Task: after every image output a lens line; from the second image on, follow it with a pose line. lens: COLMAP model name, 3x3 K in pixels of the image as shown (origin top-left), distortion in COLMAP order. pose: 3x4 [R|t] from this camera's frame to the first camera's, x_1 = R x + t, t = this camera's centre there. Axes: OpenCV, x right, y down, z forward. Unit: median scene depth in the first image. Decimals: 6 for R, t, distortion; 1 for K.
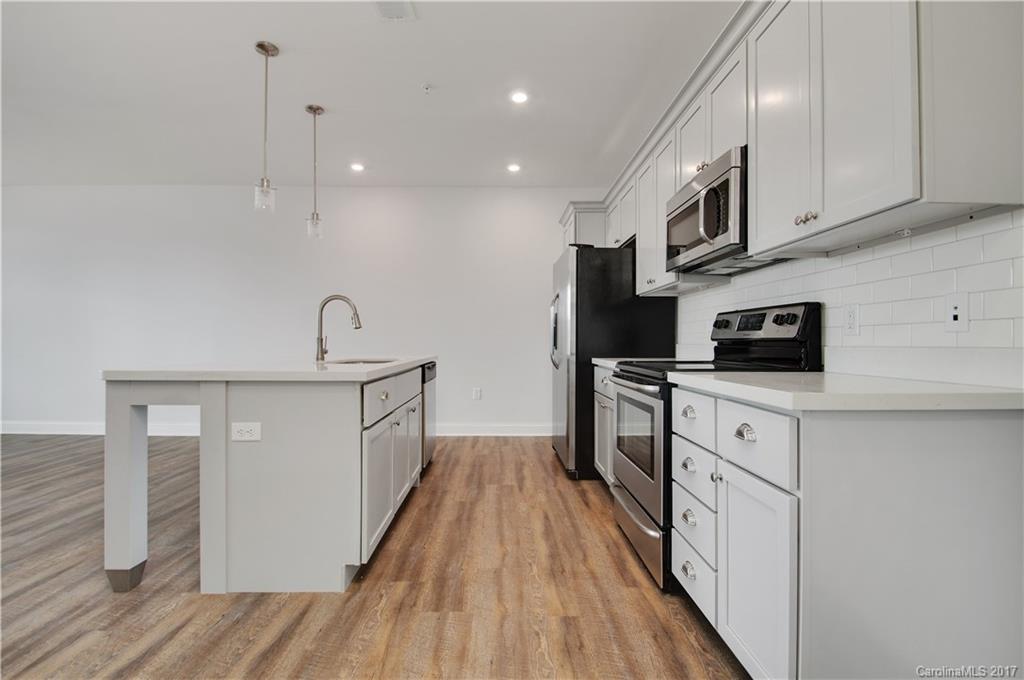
lens RADIAL K [[451.5, 0, 512.0], [0, 451.5, 340.0], [0, 0, 1]] dist [-0.000062, -0.000015]
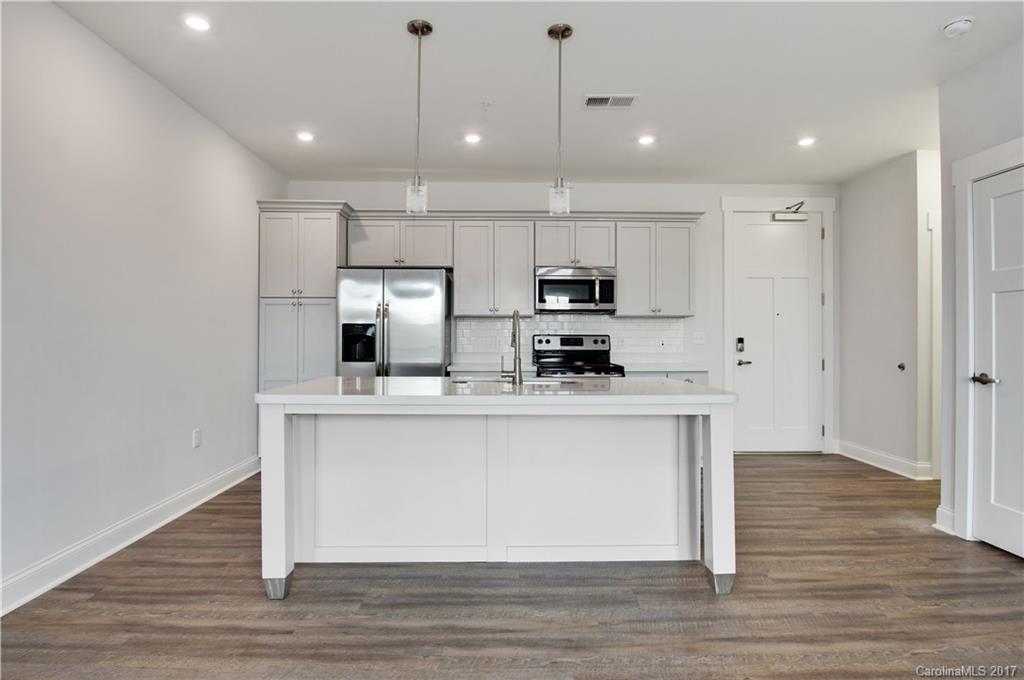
lens RADIAL K [[521.4, 0, 481.5], [0, 521.4, 342.6], [0, 0, 1]] dist [0.000234, 0.000198]
pose [[0.040196, 0.002010, 0.999190, -2.143388], [-0.004042, 0.999990, -0.001849, -0.034796], [-0.999184, -0.003964, 0.040204, 1.540364]]
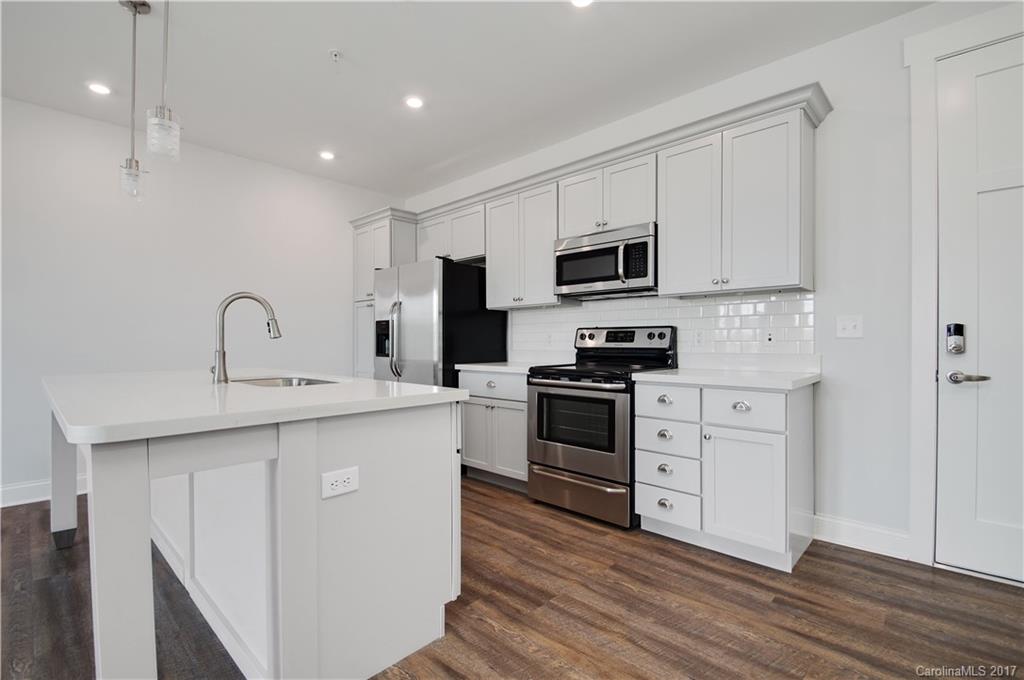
lens RADIAL K [[454.0, 0, 491.8], [0, 454.0, 345.0], [0, 0, 1]] dist [0.011917, -0.013712]
pose [[0.712304, -0.007908, 0.701826, -0.936307], [0.000387, 0.999941, 0.010874, -0.032618], [-0.701871, -0.007474, 0.712265, 0.287062]]
